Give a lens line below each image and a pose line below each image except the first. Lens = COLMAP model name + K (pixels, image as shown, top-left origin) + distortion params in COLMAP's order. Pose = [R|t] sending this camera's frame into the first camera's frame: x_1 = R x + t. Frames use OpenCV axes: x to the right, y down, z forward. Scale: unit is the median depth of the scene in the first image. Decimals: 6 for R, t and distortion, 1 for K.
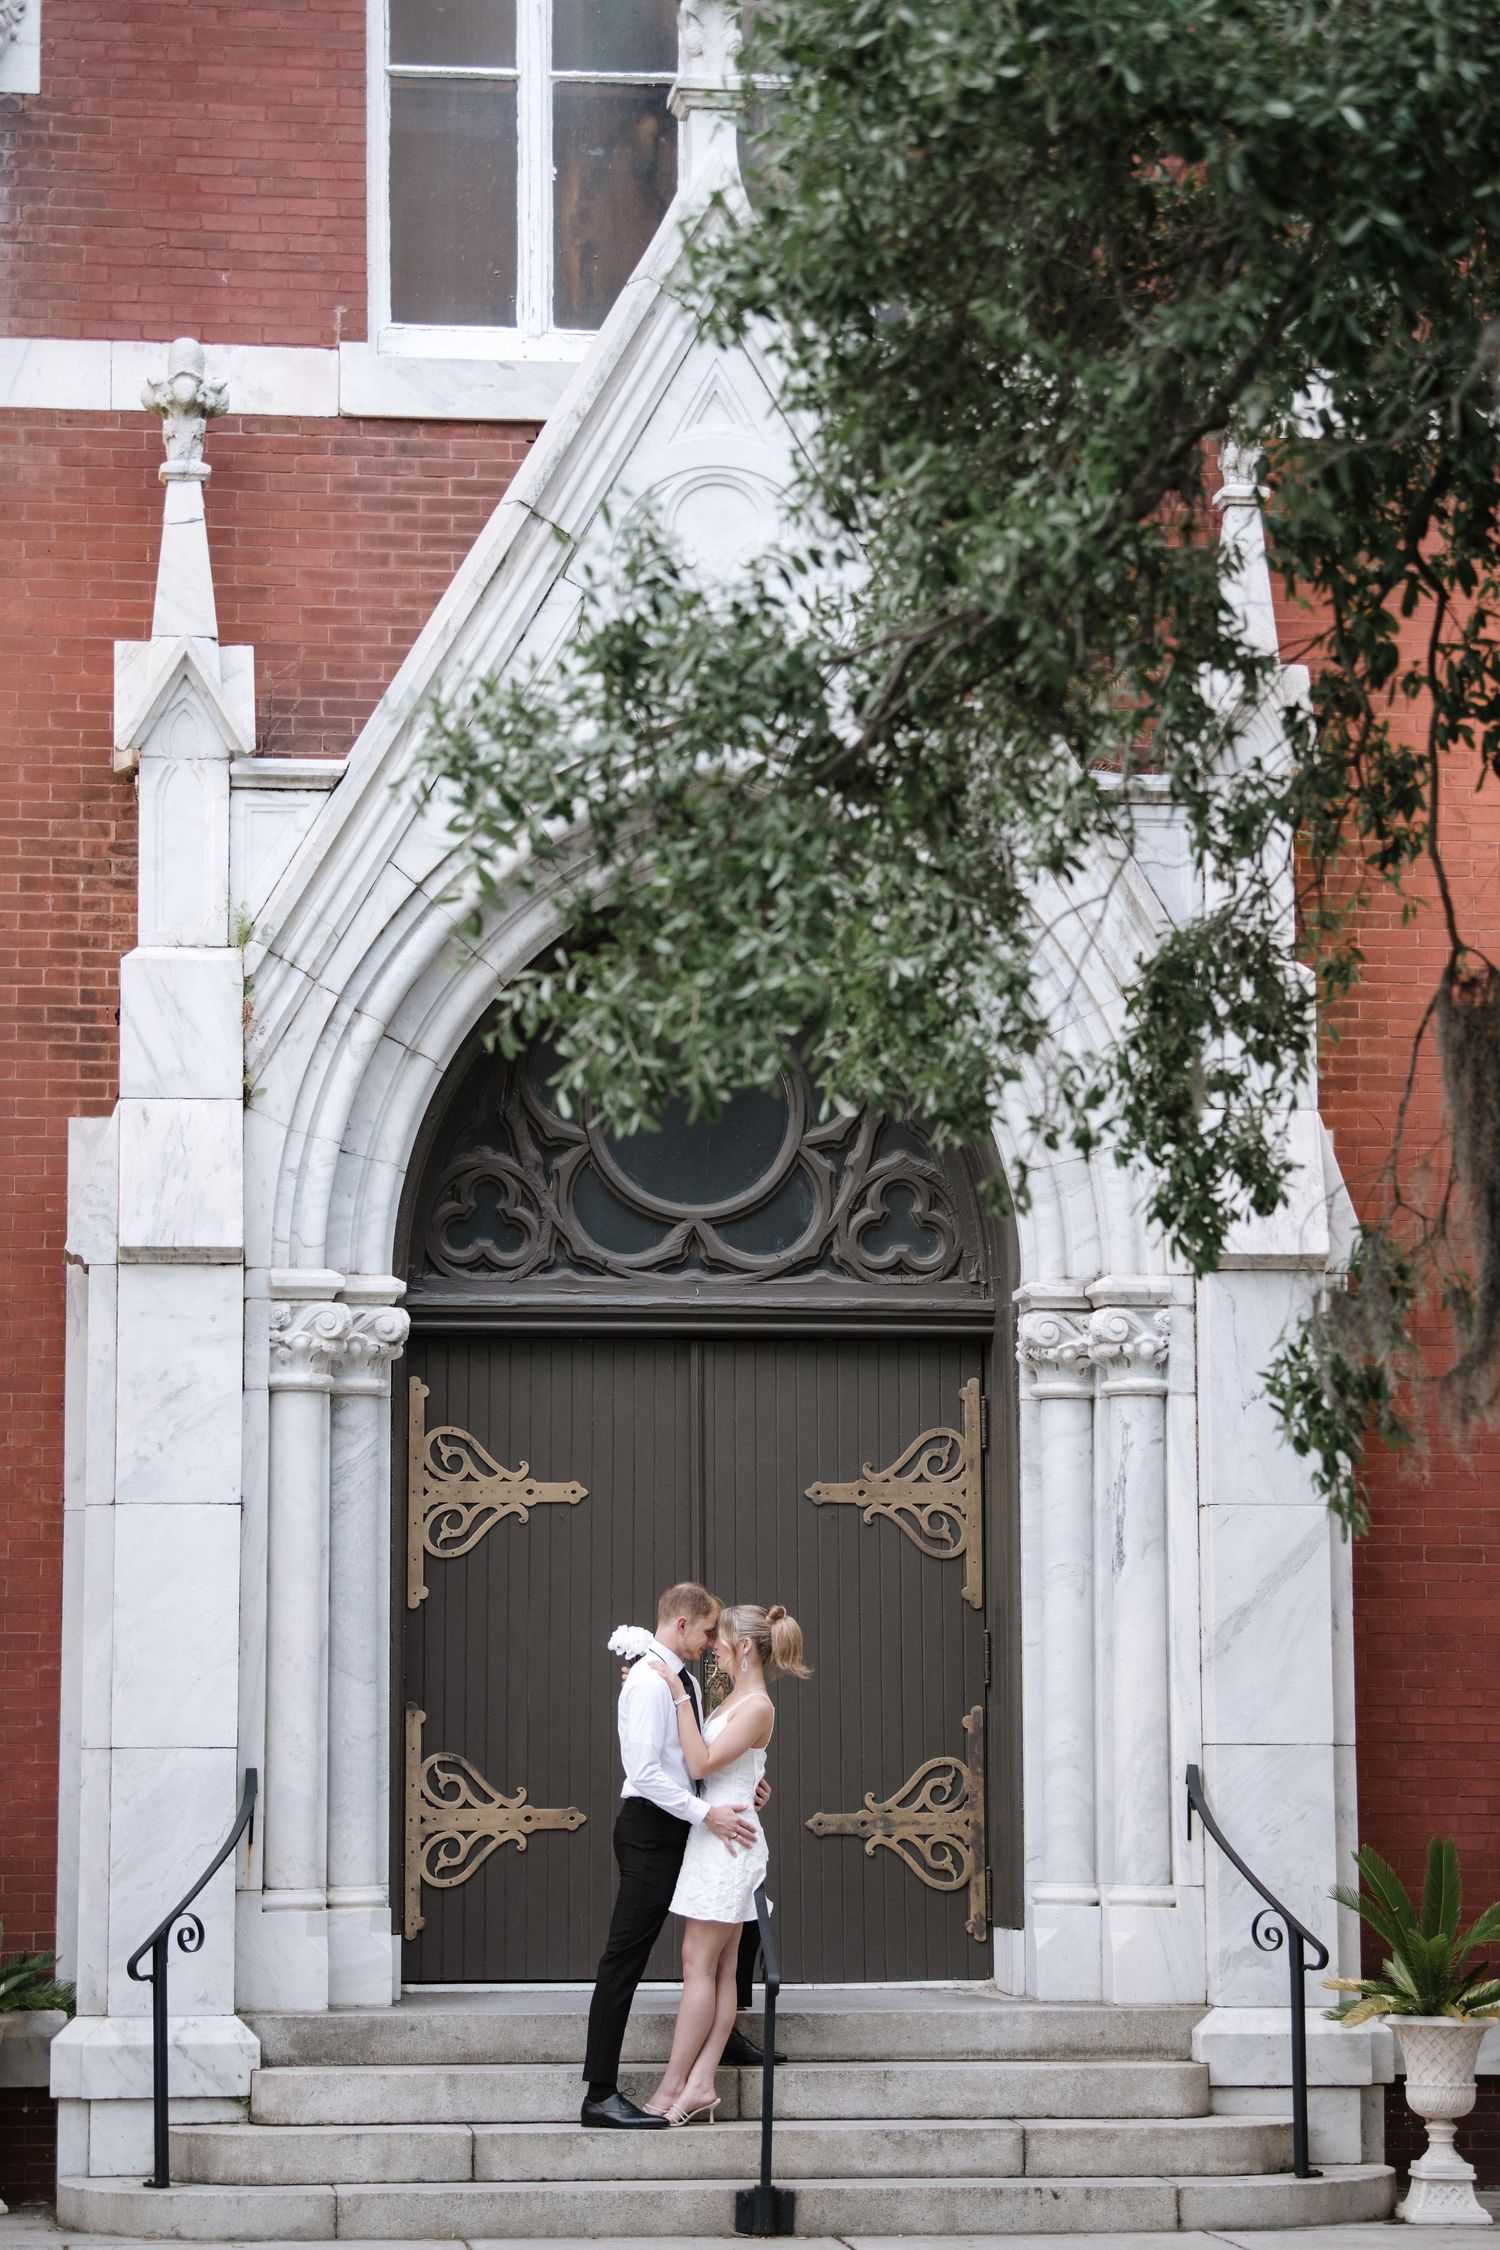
lens RADIAL K [[5636.6, 0, 716.9], [0, 5636.6, 1129.2], [0, 0, 1]] dist [0.328900, -0.646519]
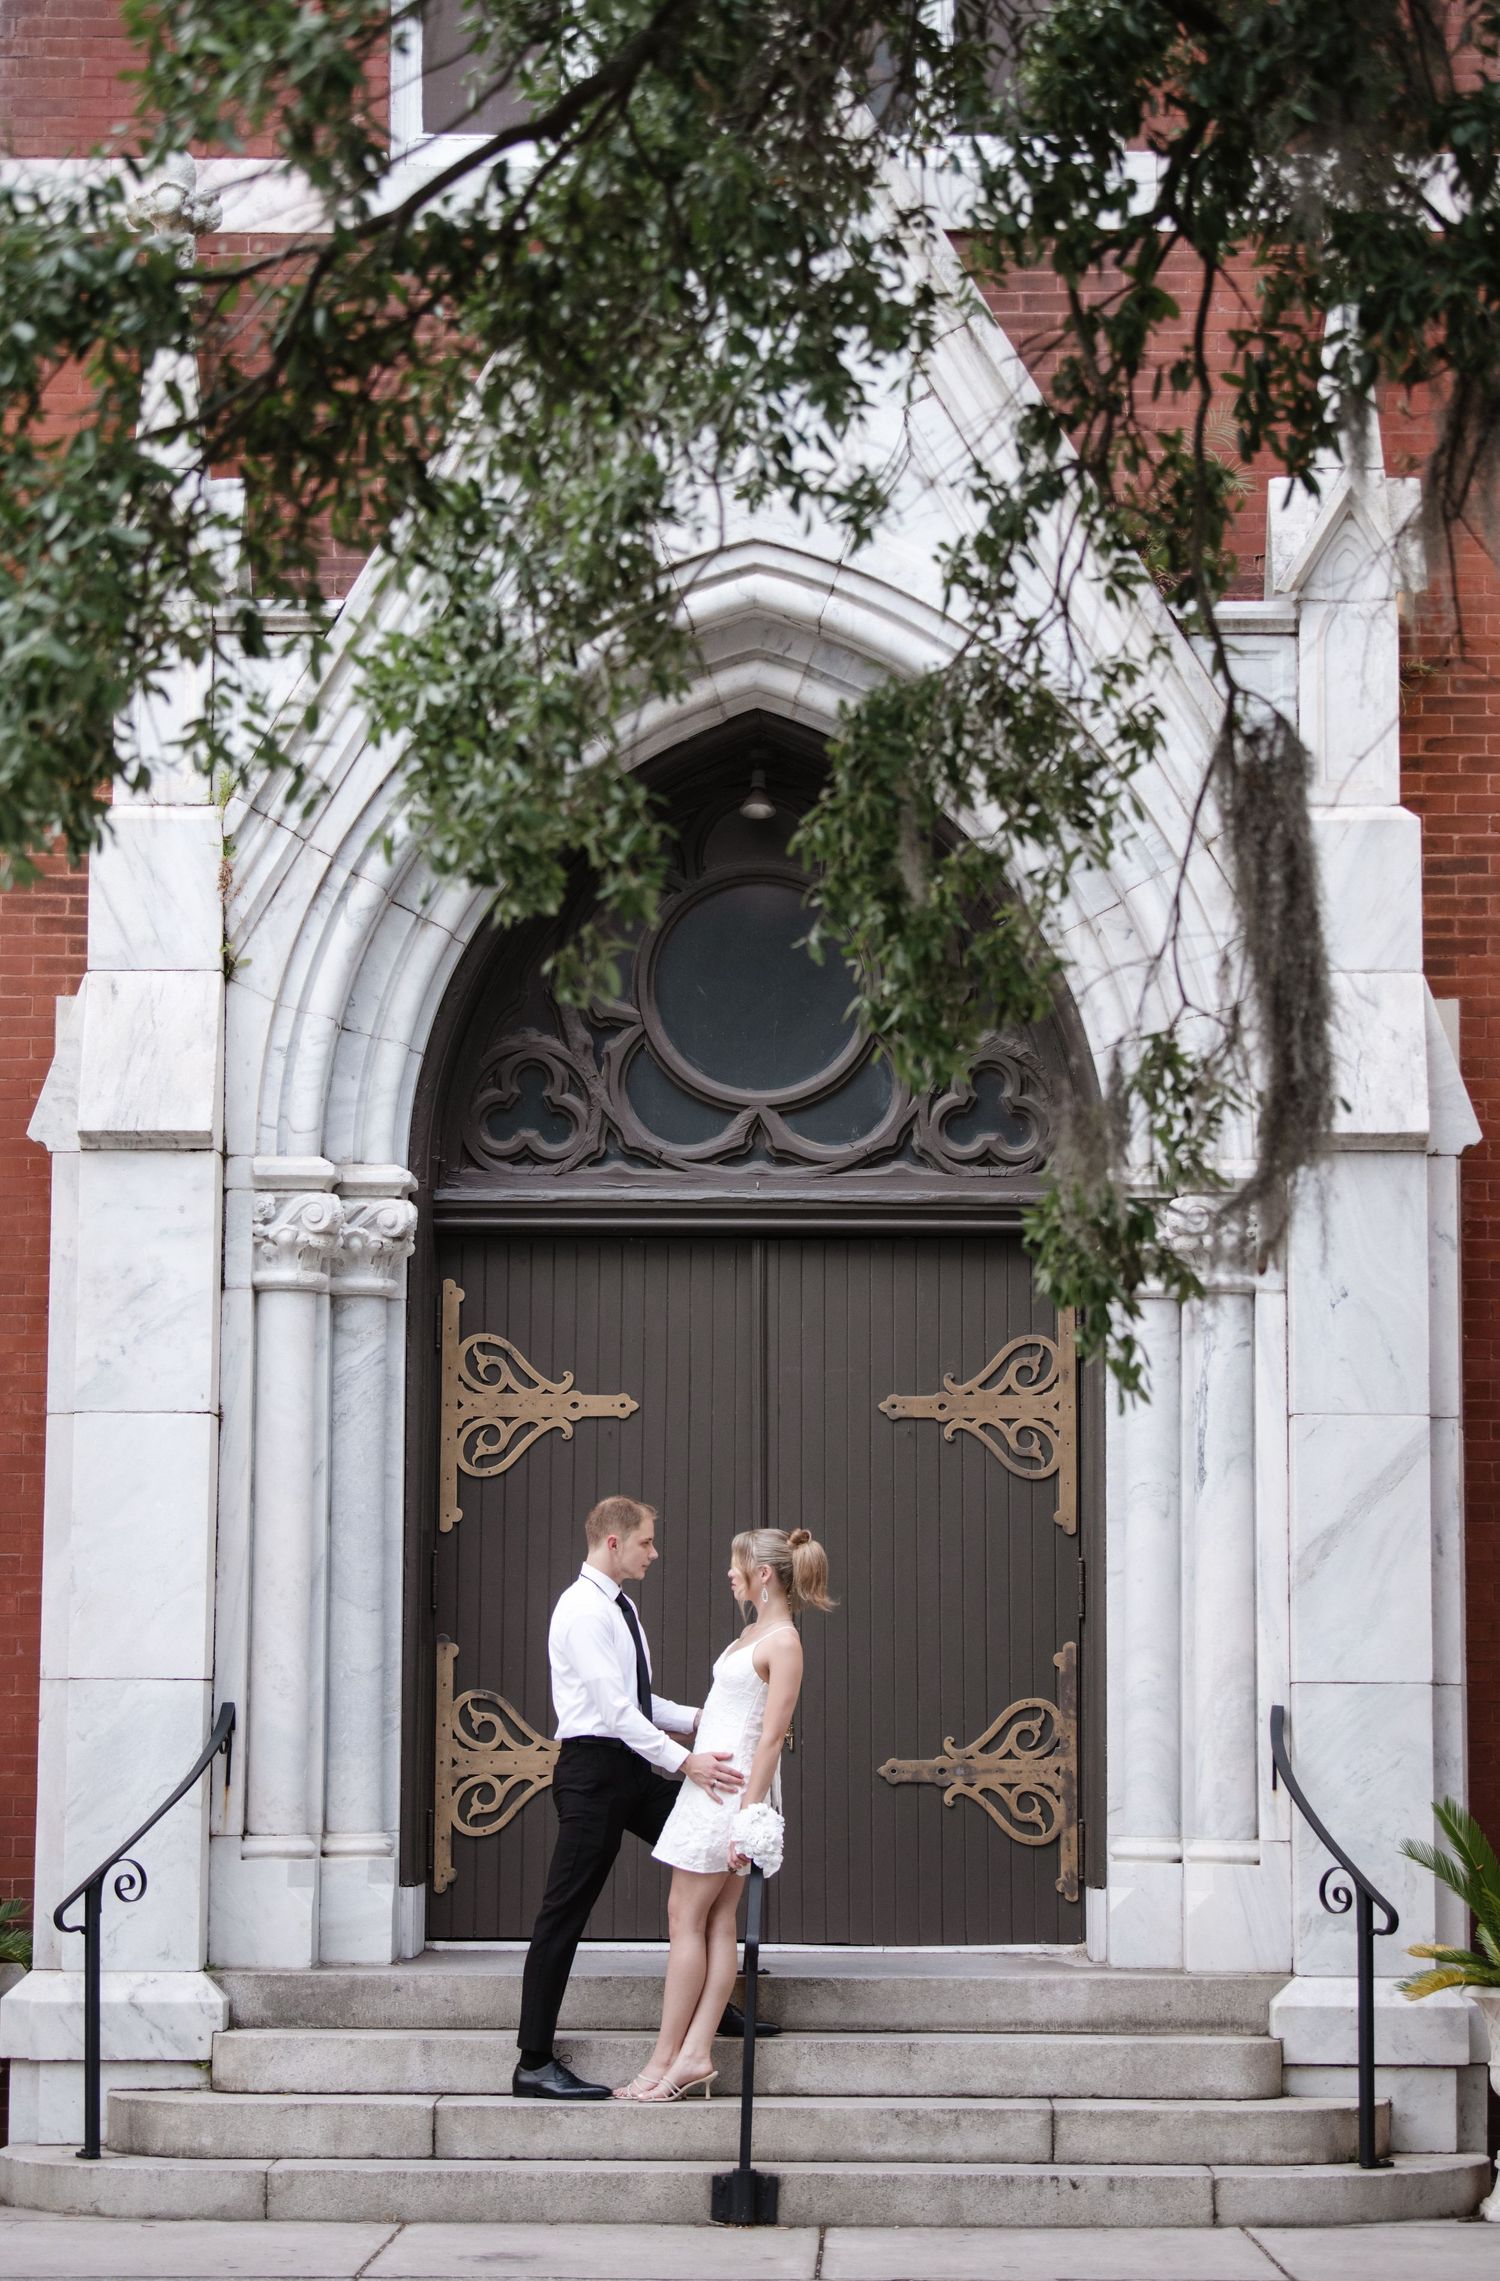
lens RADIAL K [[5350.0, 0, 778.1], [0, 5350.0, 1098.6], [0, 0, 1]] dist [0.172619, -0.516797]
pose [[0.991915, -0.008036, -0.126650, 0.113068], [0.006969, 0.999936, -0.008865, 0.023378], [0.126713, 0.007911, 0.991908, 0.150732]]
